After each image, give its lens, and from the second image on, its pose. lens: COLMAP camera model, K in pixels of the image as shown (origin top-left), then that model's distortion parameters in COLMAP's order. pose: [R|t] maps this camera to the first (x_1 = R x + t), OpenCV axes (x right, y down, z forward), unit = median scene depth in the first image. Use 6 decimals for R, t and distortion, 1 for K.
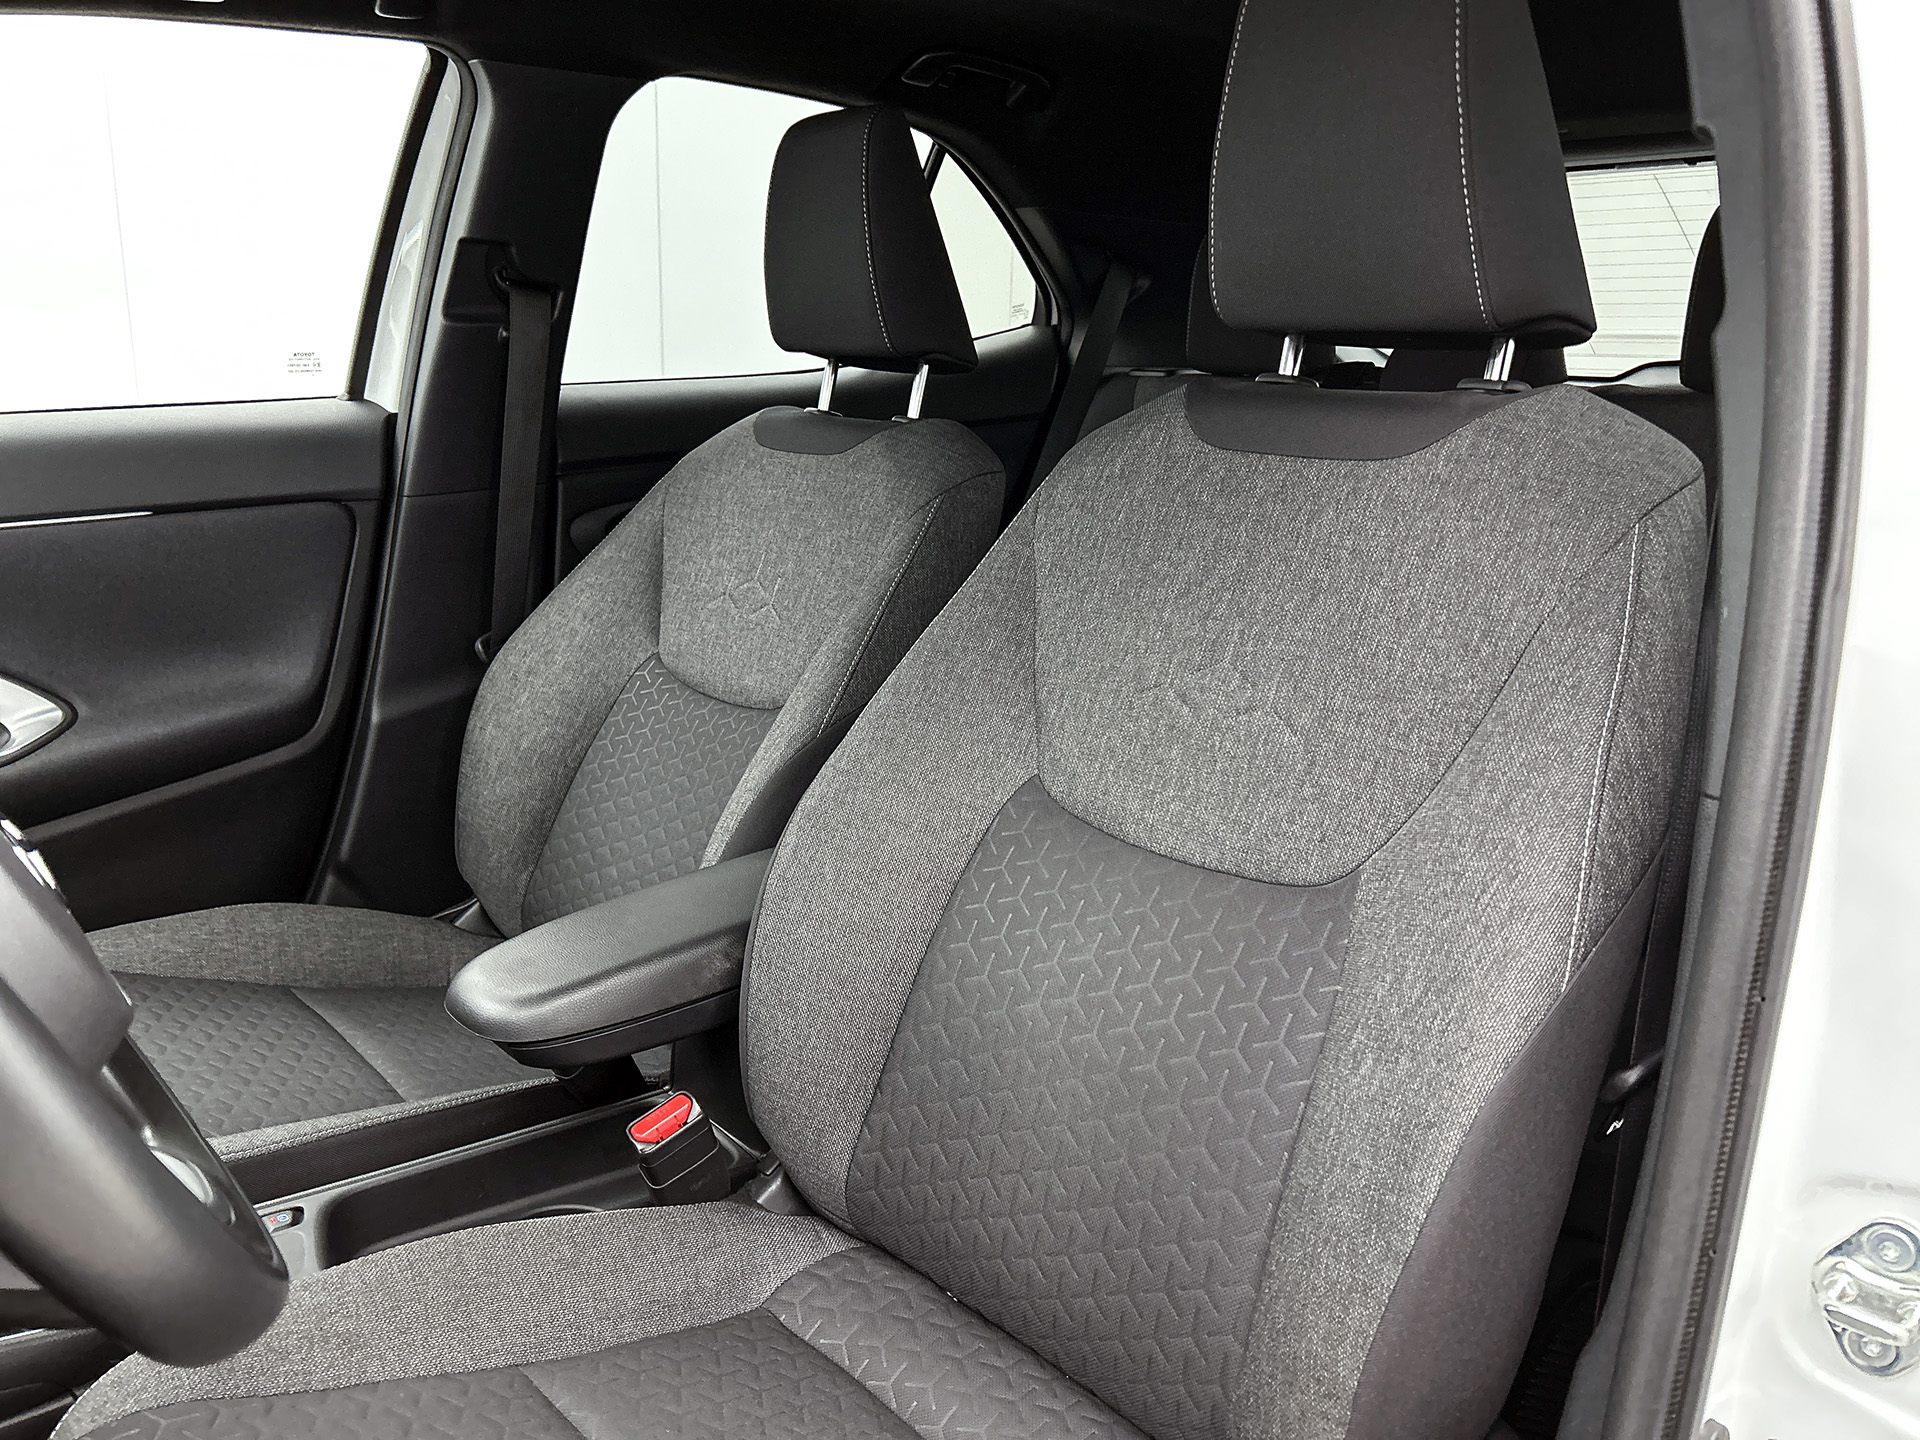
lens RADIAL K [[1443.5, 0, 960.0], [0, 1443.5, 720.0], [0, 0, 1]] dist [0.179640, -0.498715]
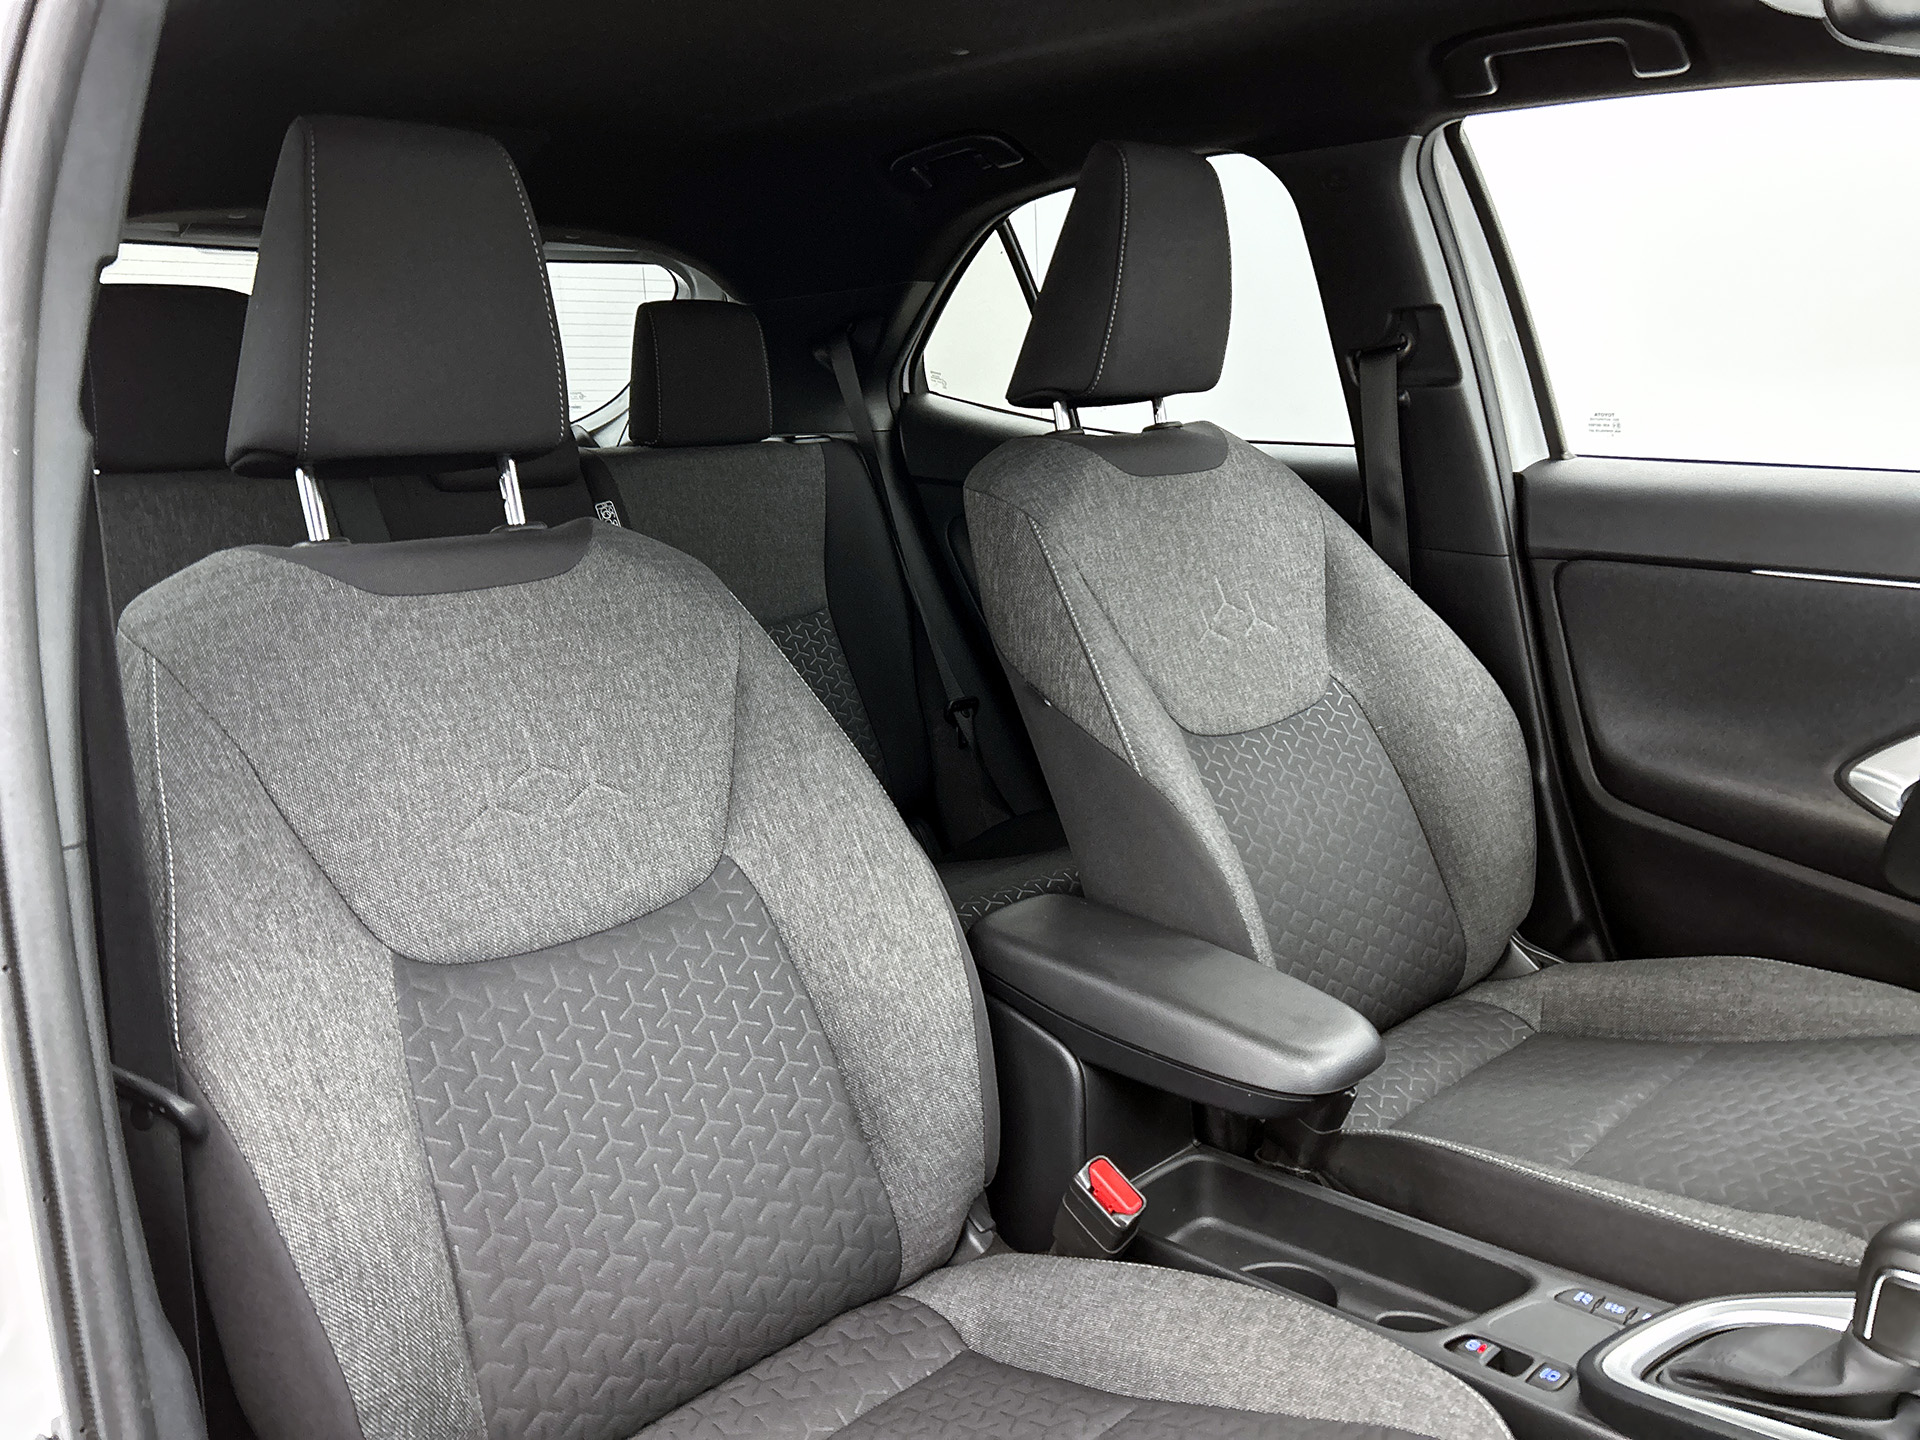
lens RADIAL K [[1431.1, 0, 960.0], [0, 1431.1, 720.0], [0, 0, 1]] dist [0.005654, -0.000034]
pose [[-0.027696, -0.247454, 0.968504, -1.411997], [0.273509, 0.930027, 0.245444, -0.399641], [-0.961471, 0.271692, 0.041923, 1.303642]]
